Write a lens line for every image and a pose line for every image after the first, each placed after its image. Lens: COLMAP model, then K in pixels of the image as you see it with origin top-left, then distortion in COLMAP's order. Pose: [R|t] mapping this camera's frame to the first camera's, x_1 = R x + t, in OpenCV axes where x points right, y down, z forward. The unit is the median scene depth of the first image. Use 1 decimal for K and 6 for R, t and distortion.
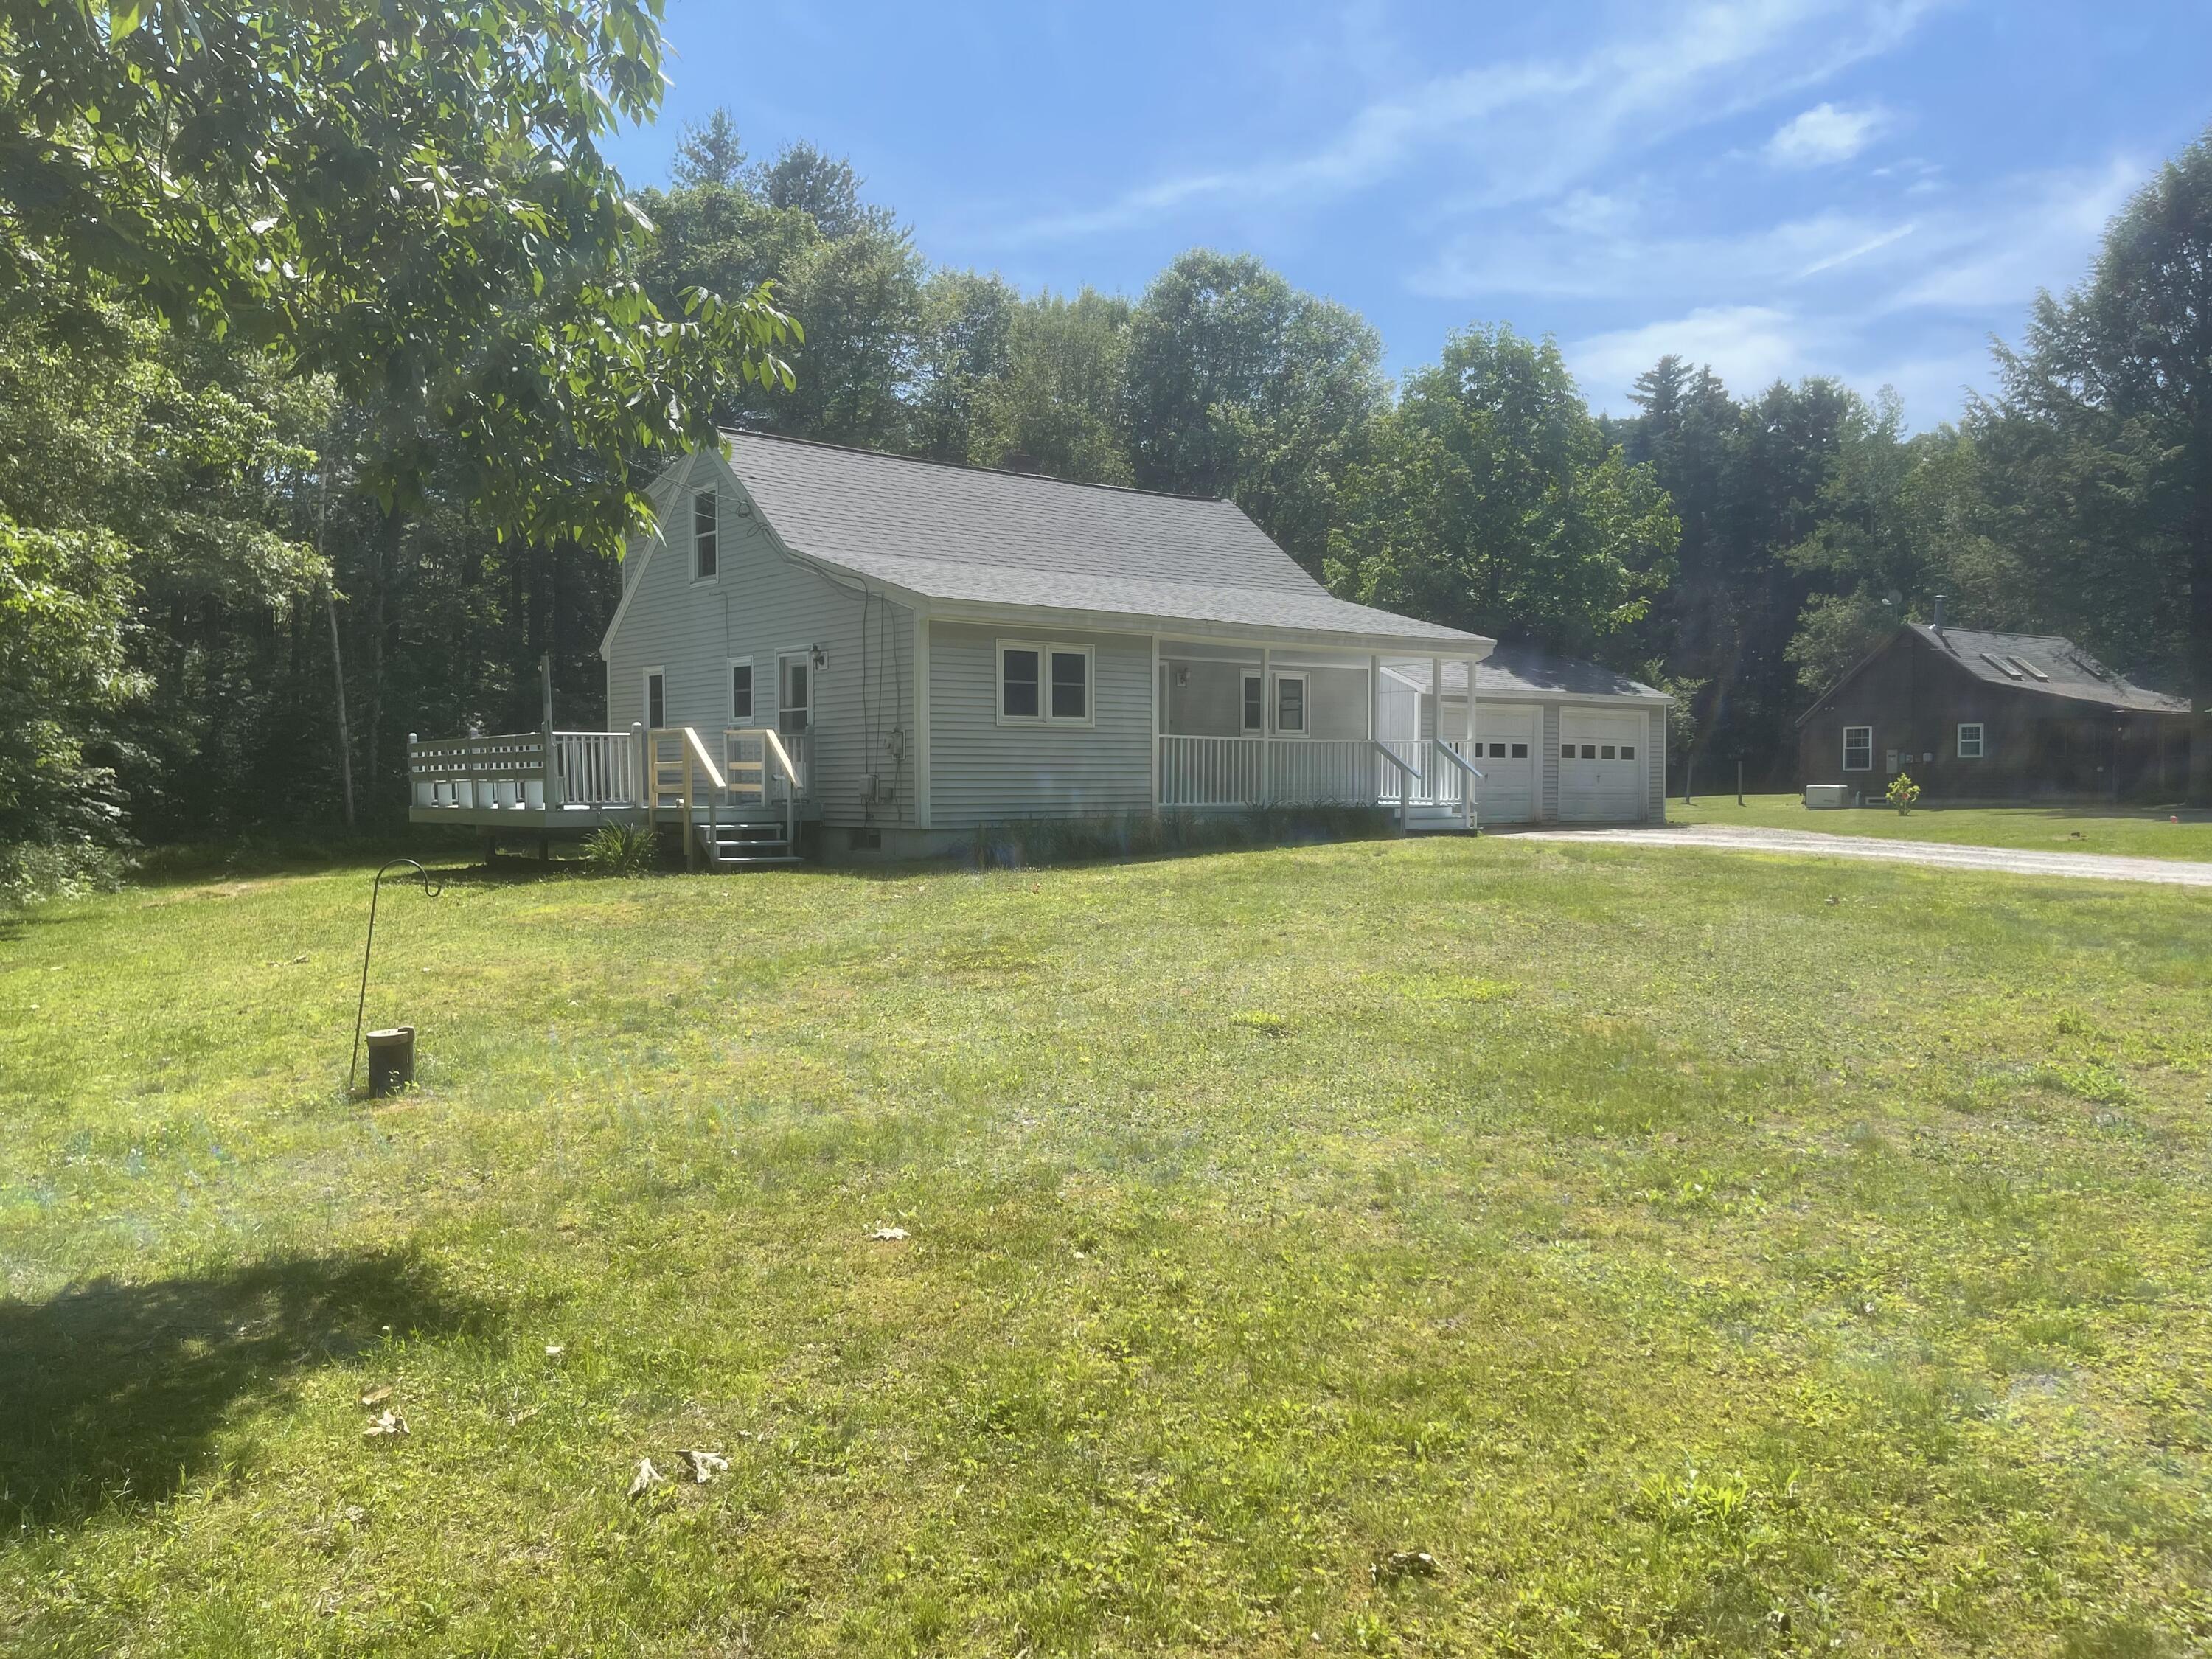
lens RADIAL K [[1691.4, 0, 1107.8], [0, 1691.4, 831.0], [0, 0, 1]] dist [0.011881, -0.006386]
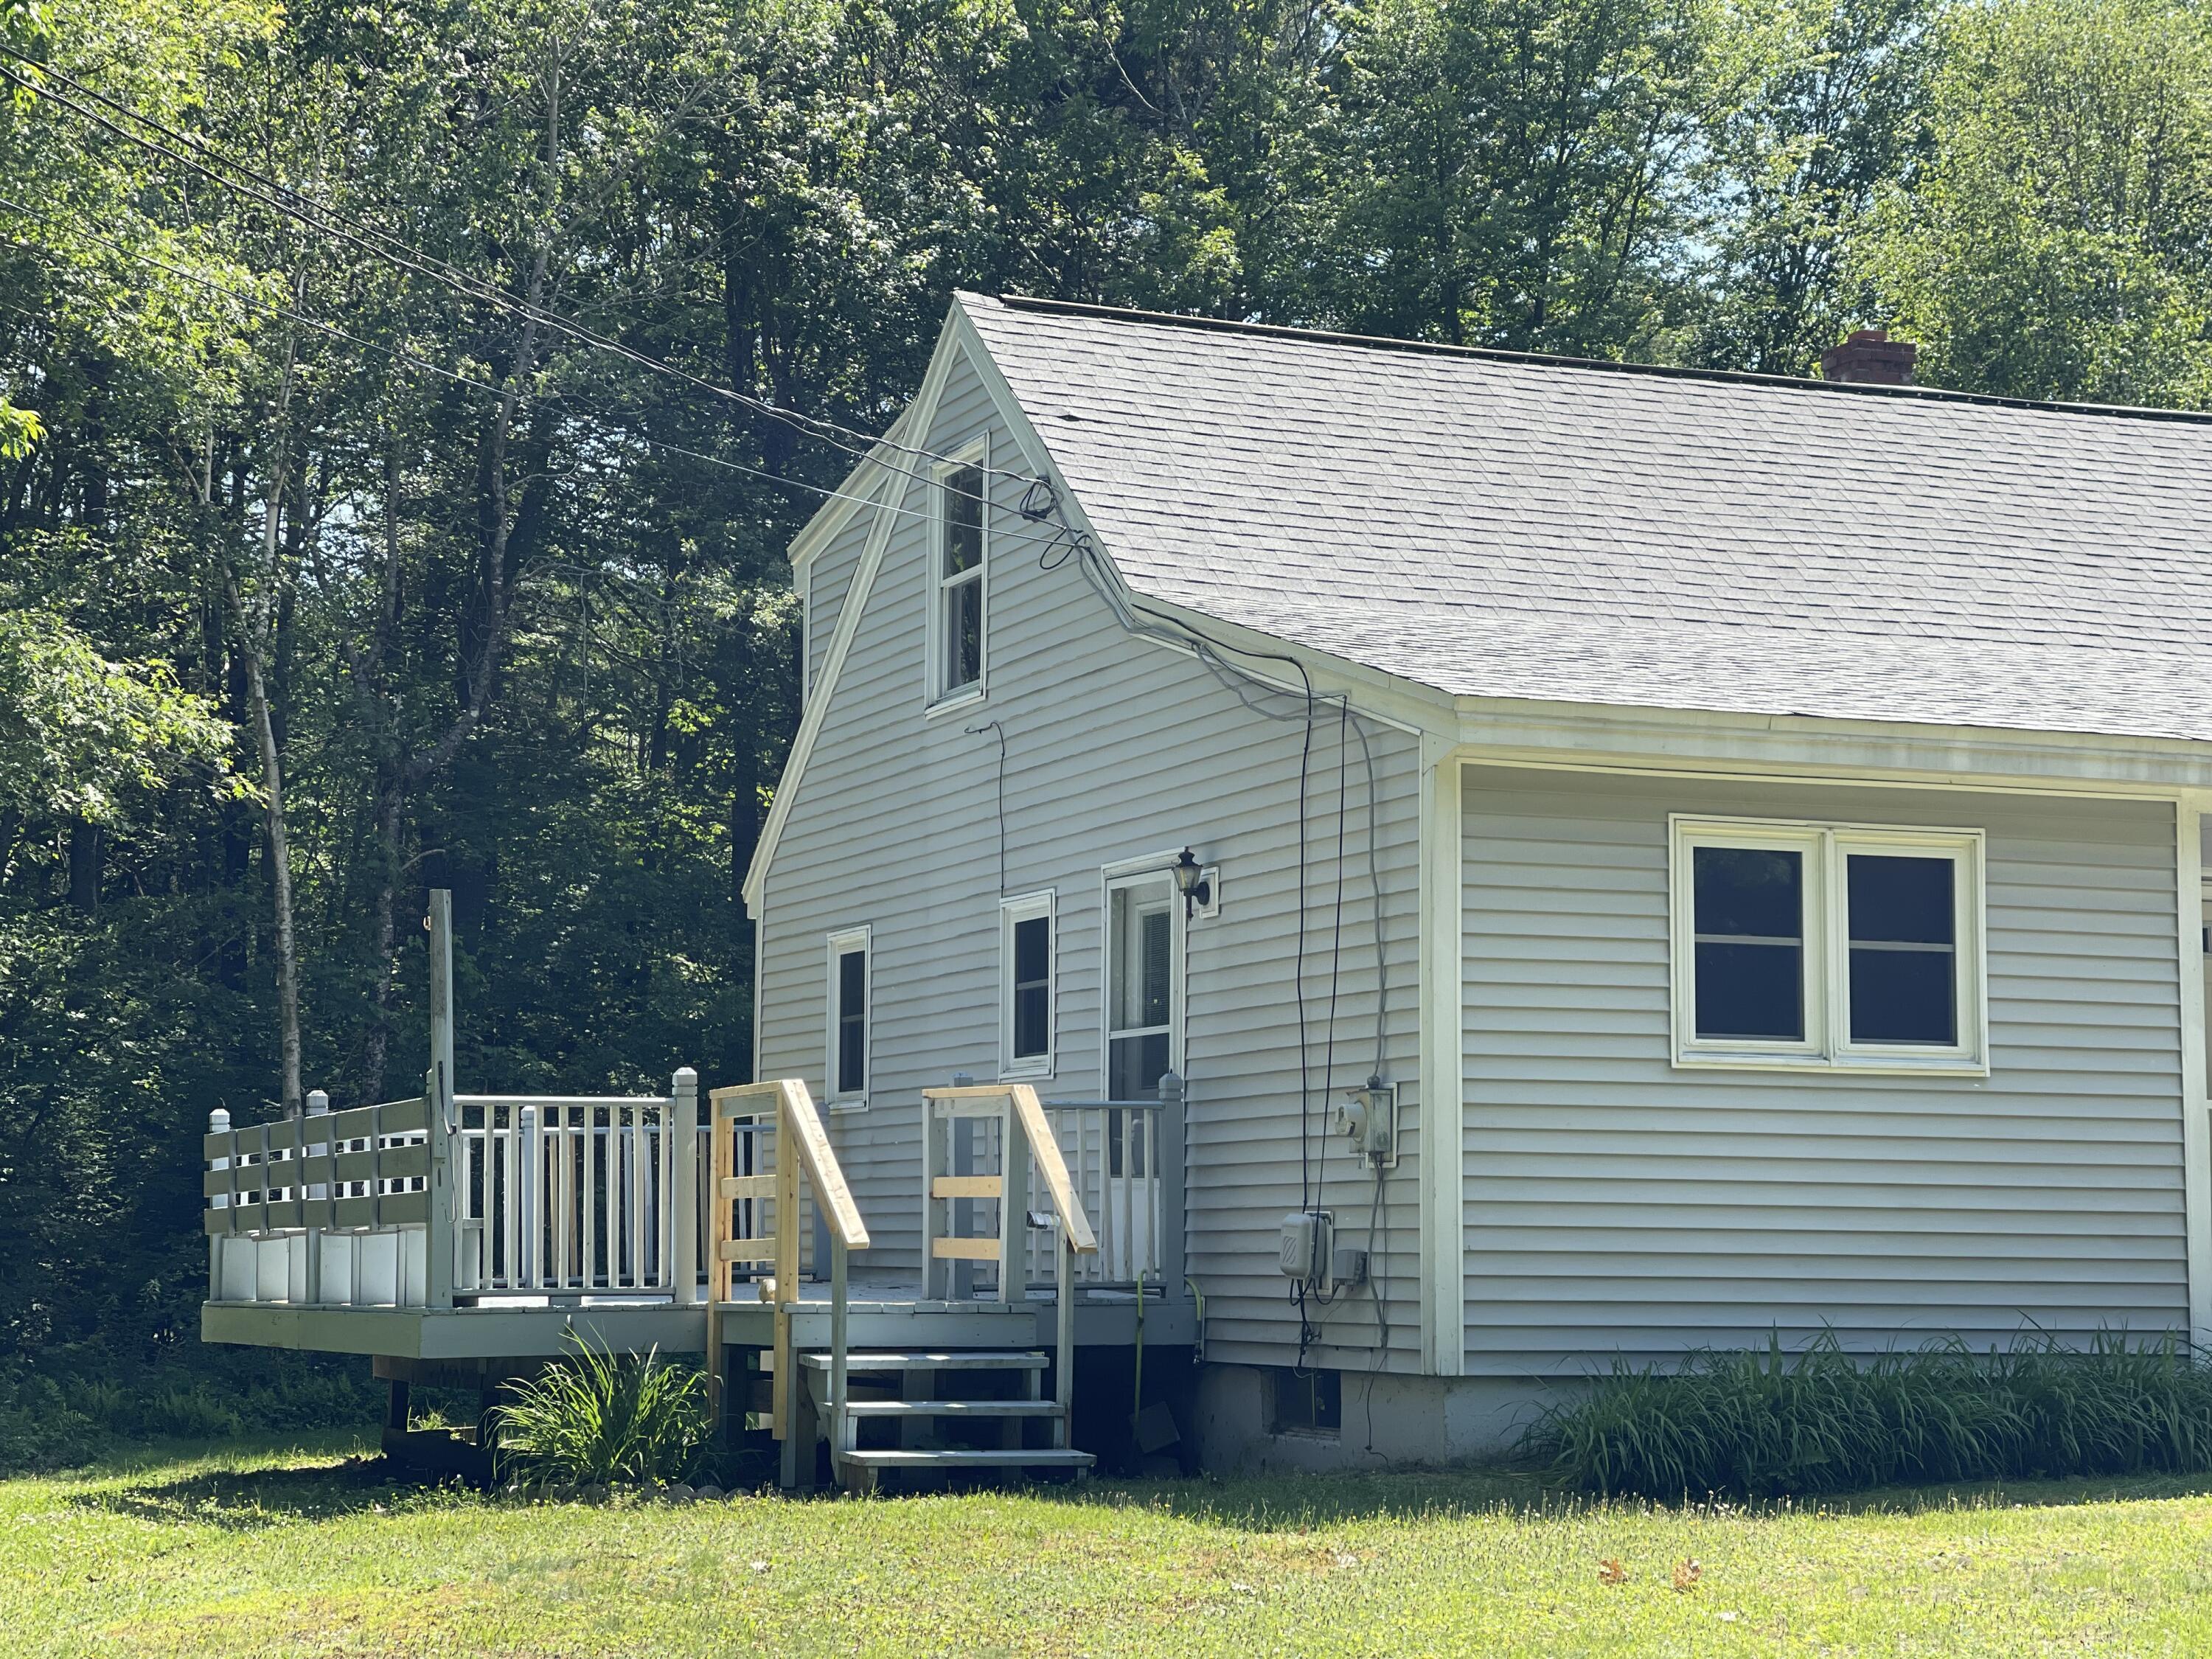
lens RADIAL K [[4078.7, 0, 1104.7], [0, 4078.7, 820.3], [0, 0, 1]] dist [0.187404, 0.000000]
pose [[0.957782, -0.026202, -0.286300, 0.060172], [-0.012106, 0.991279, -0.131222, -0.002511], [0.287241, 0.129148, 0.949112, 0.176673]]
